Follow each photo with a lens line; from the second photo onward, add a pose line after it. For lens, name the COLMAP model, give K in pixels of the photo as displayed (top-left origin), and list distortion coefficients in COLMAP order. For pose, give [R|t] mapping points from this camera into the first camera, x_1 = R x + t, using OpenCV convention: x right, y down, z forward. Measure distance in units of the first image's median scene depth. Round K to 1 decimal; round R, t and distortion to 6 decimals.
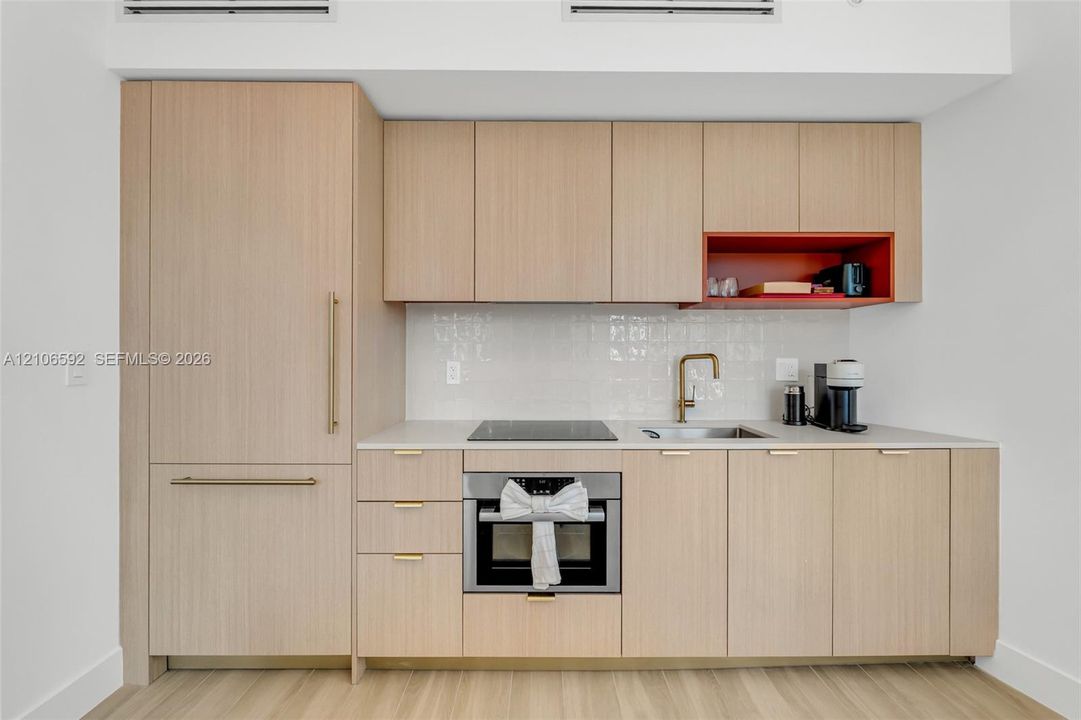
lens RADIAL K [[467.2, 0, 535.7], [0, 467.2, 359.1], [0, 0, 1]] dist [0.003590, 0.000781]
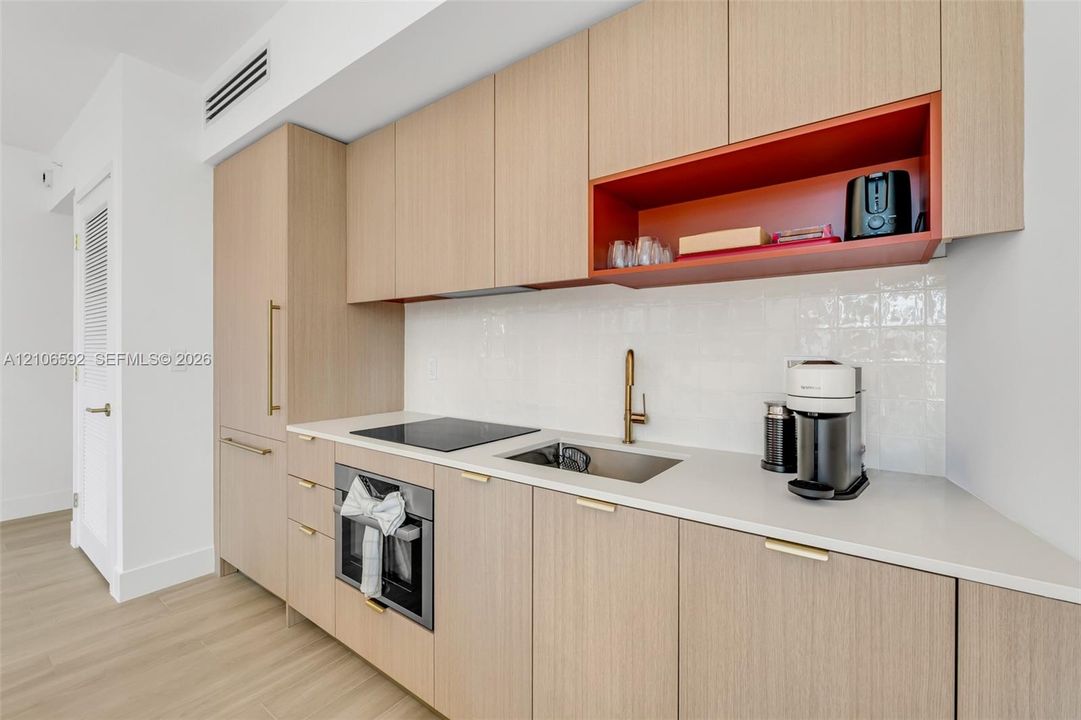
lens RADIAL K [[467.2, 0, 538.3], [0, 467.2, 354.9], [0, 0, 1]] dist [0.003590, 0.000781]
pose [[0.796620, 0.006606, -0.604444, 0.841522], [-0.002803, 0.999970, 0.007234, -0.009934], [0.604474, -0.004068, 0.796614, 0.437253]]
